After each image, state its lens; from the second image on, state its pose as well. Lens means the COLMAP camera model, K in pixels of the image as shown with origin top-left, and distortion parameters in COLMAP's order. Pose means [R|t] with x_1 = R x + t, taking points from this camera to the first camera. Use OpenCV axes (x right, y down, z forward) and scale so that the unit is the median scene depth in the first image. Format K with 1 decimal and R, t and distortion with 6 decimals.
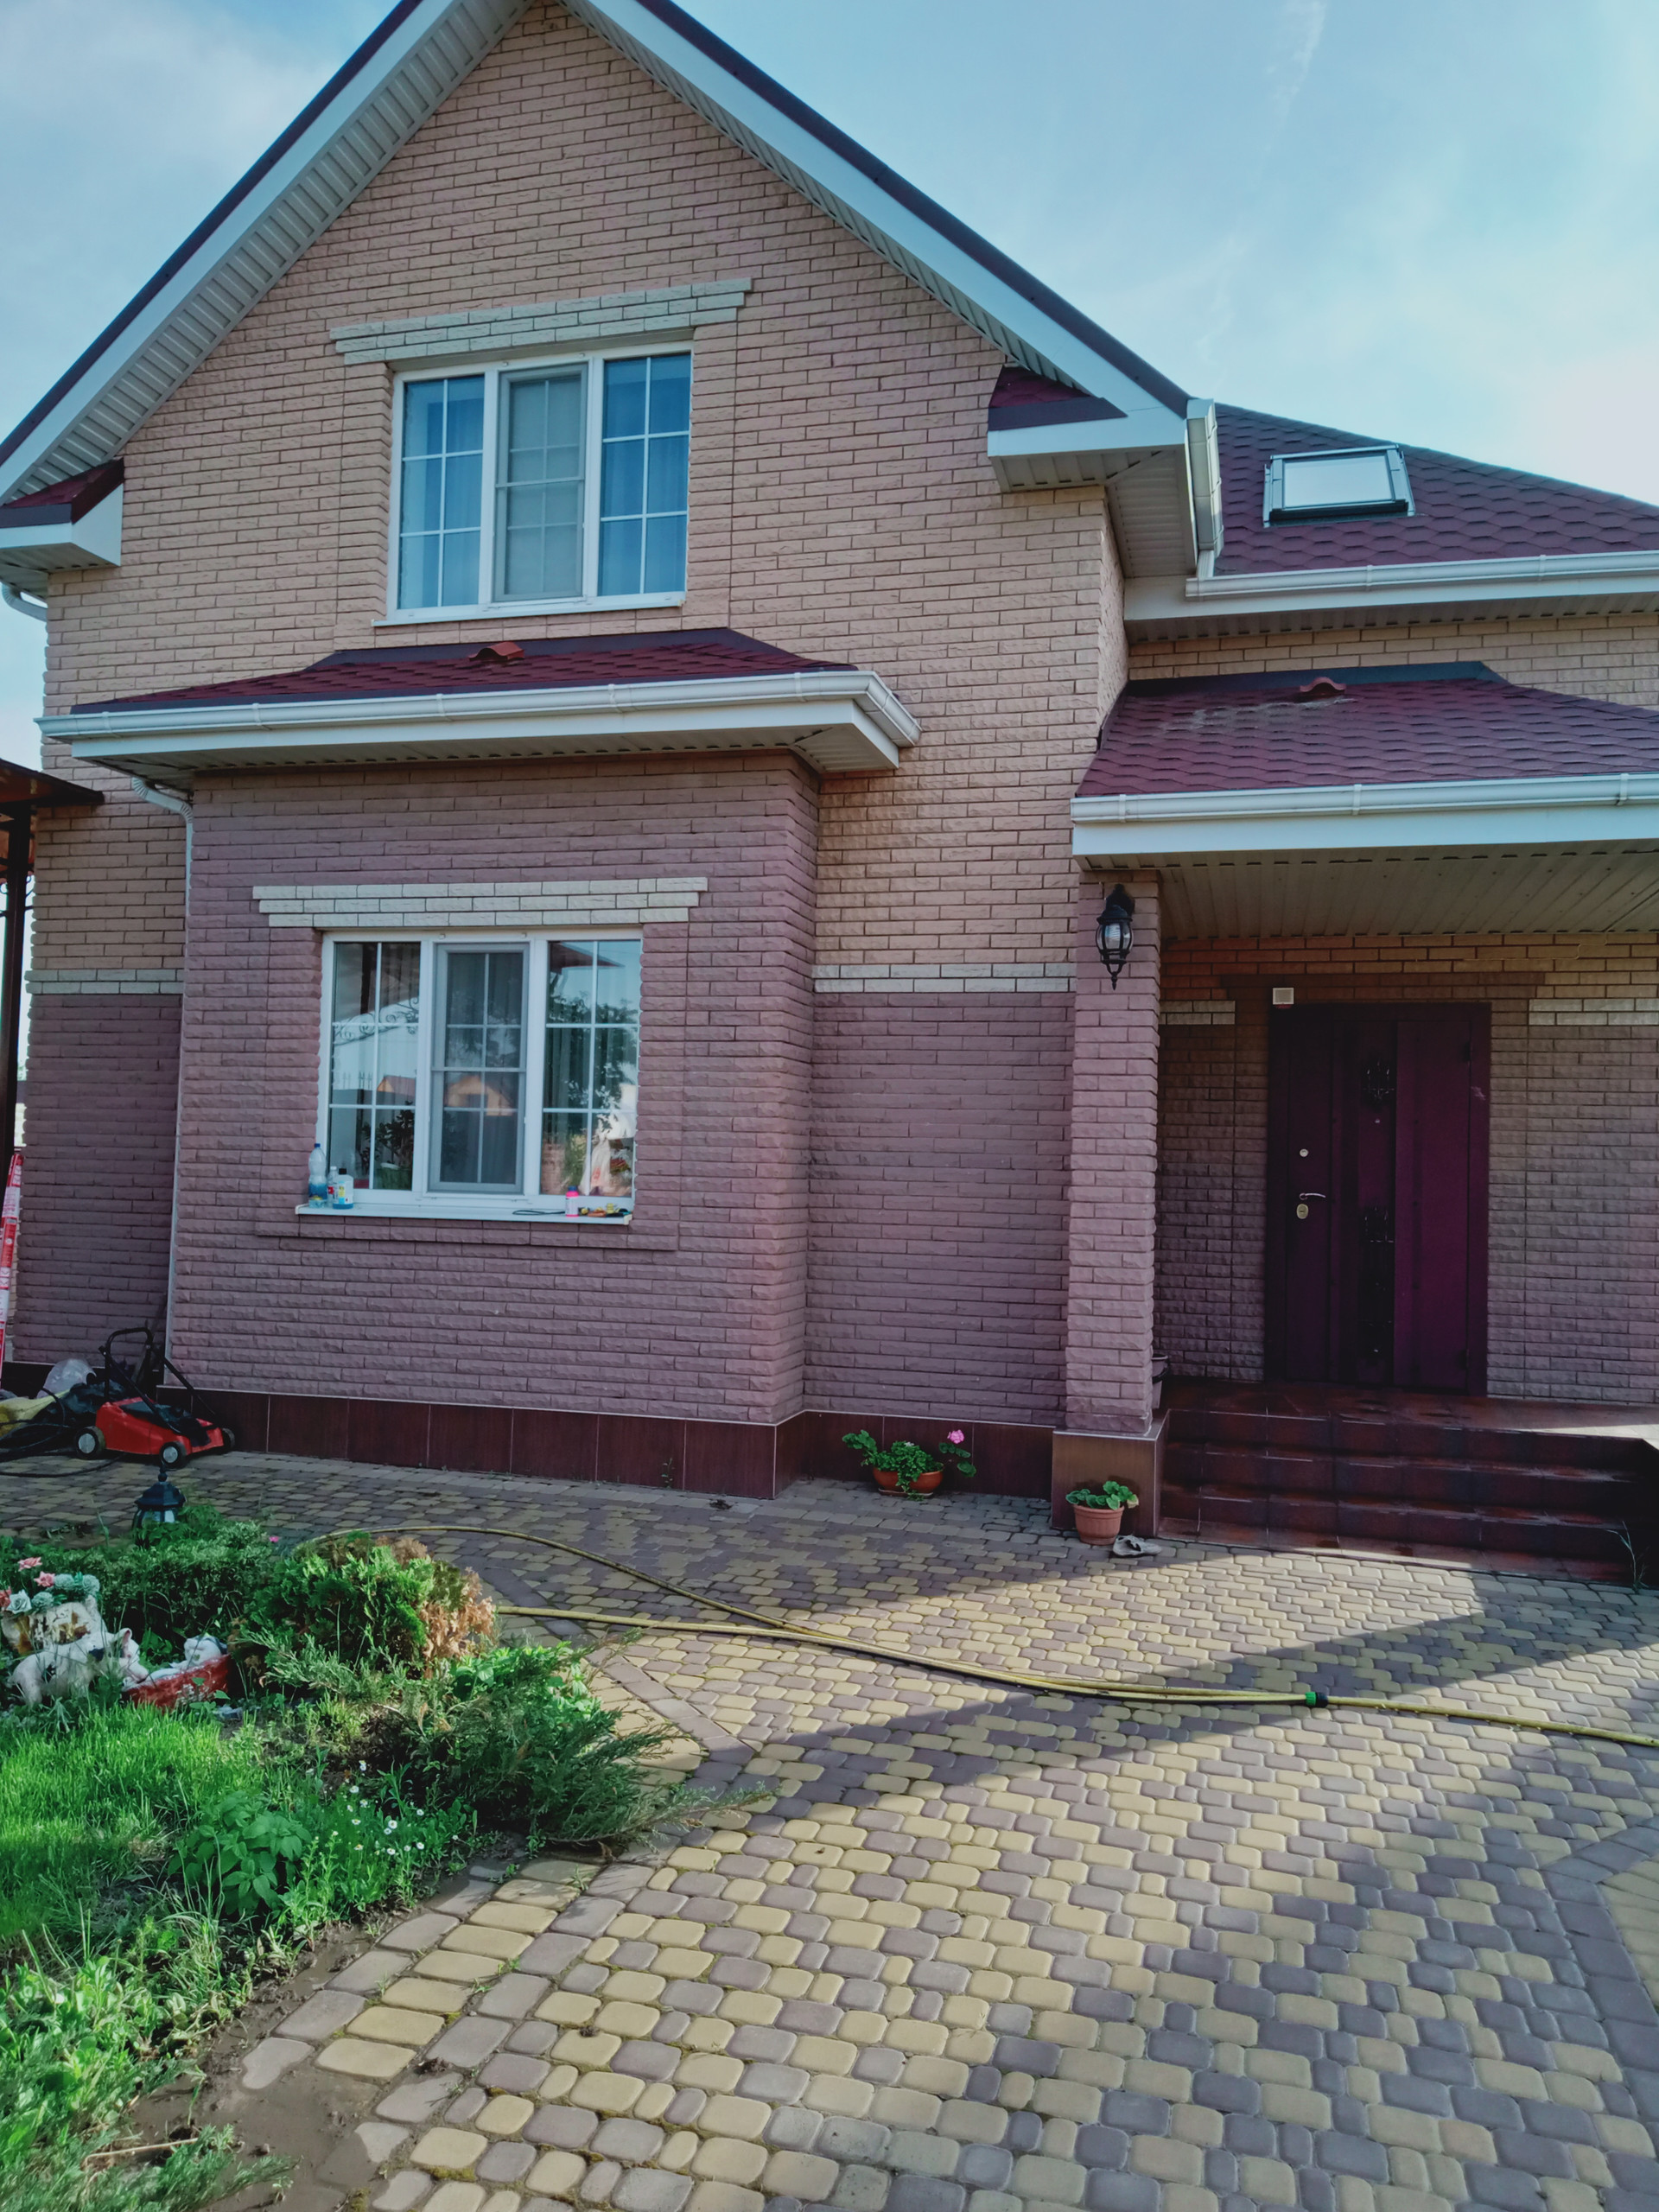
lens RADIAL K [[1645.1, 0, 836.4], [0, 1645.1, 1111.4], [0, 0, 1]] dist [0.074610, -0.084267]
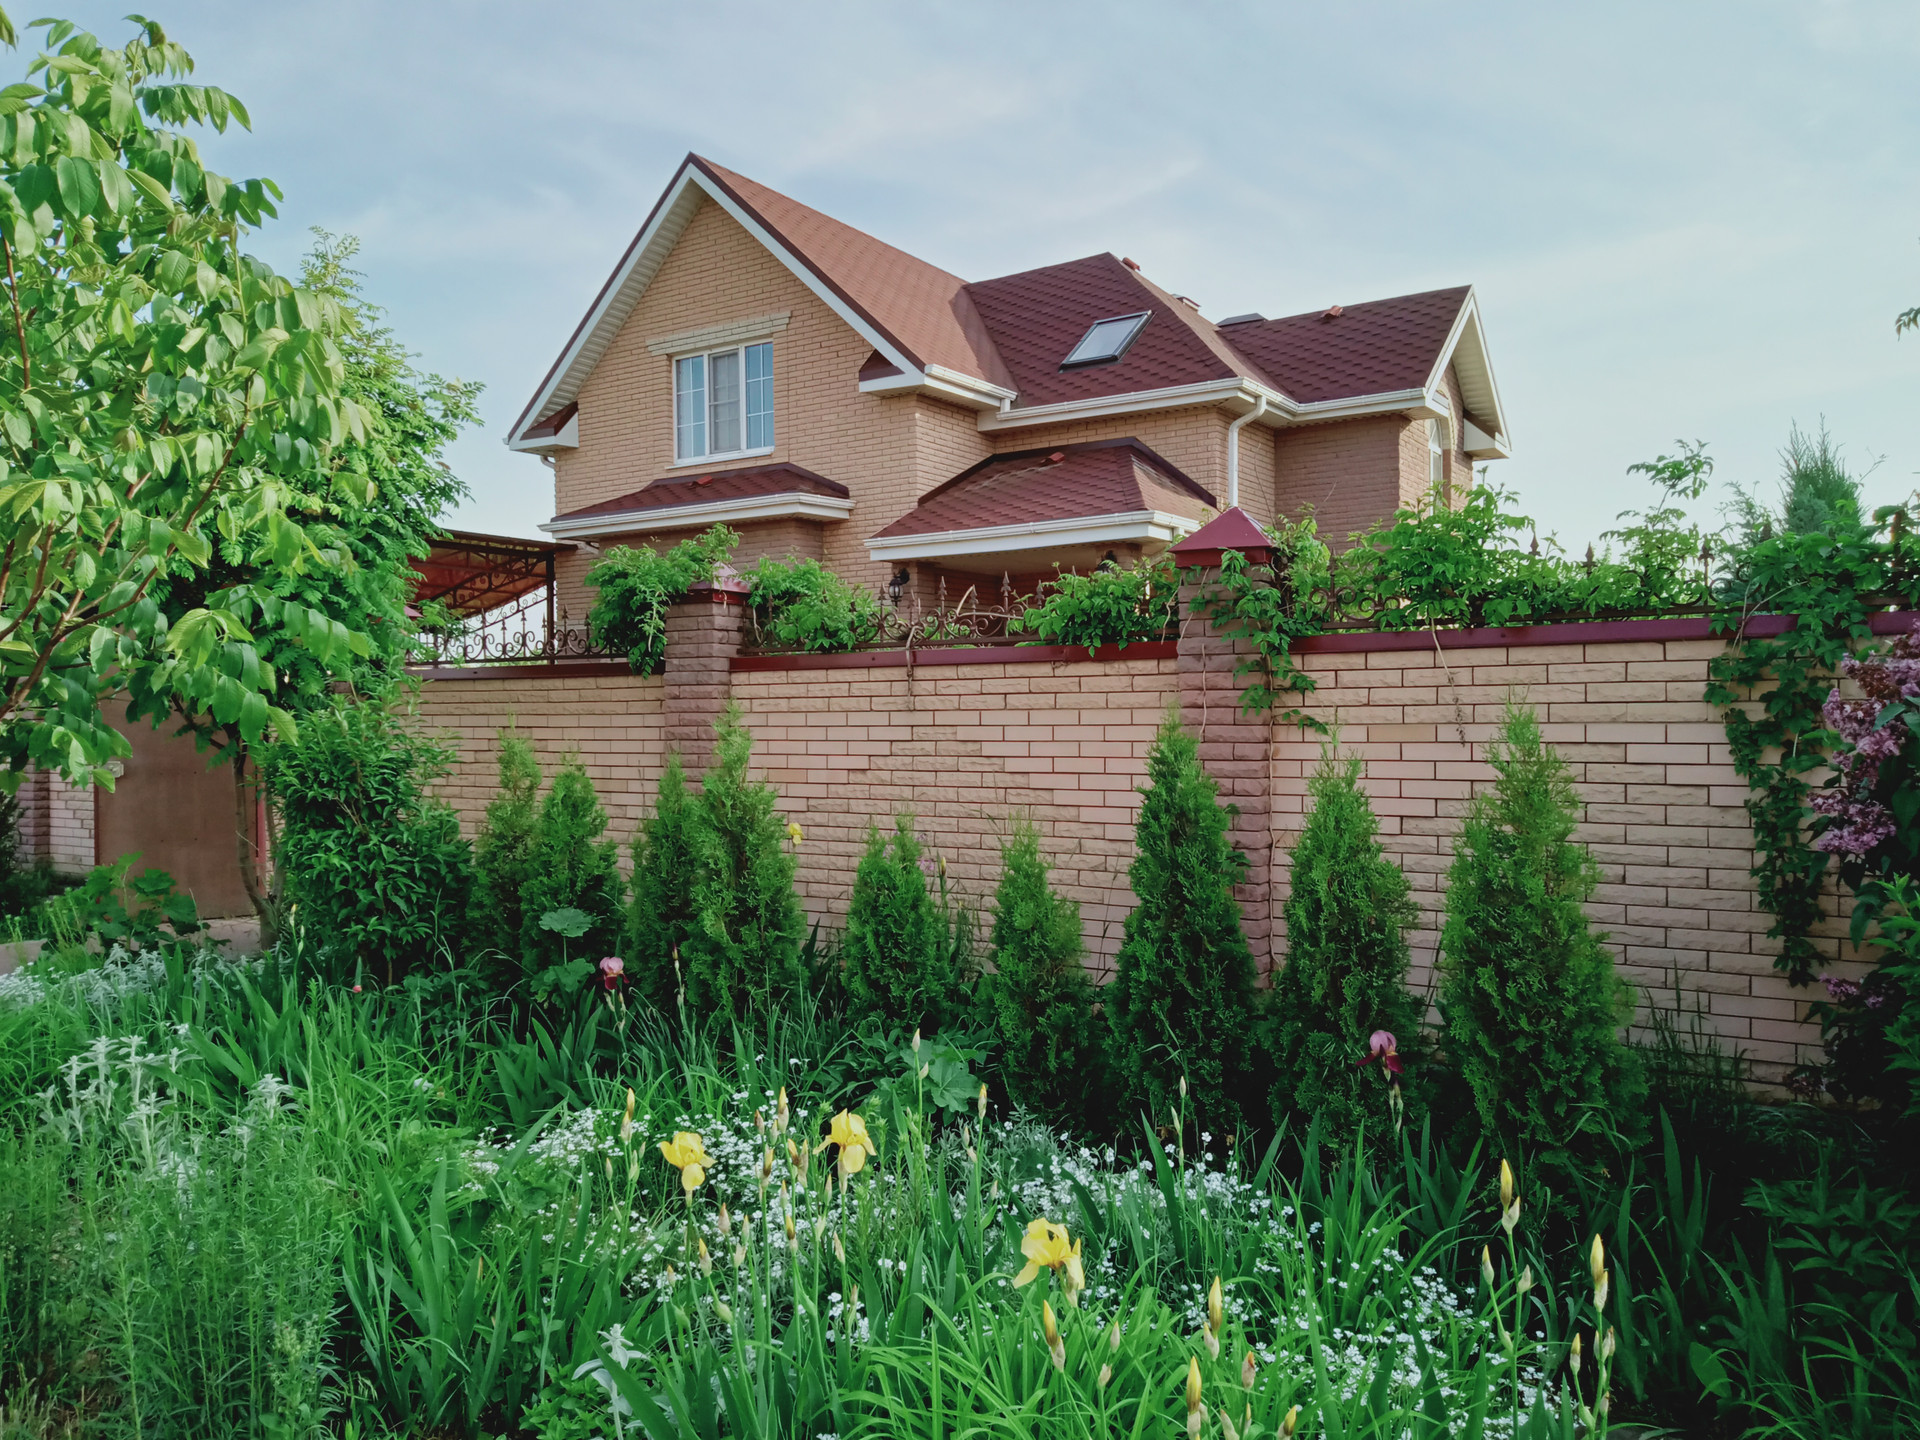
lens RADIAL K [[1428.0, 0, 958.9], [0, 1428.0, 719.9], [0, 0, 1]] dist [0.074610, -0.084267]
pose [[0.950327, -0.037581, -0.308976, 0.750192], [0.051260, 0.998026, 0.036270, 0.012482], [0.307003, -0.050307, 0.950378, -0.848376]]
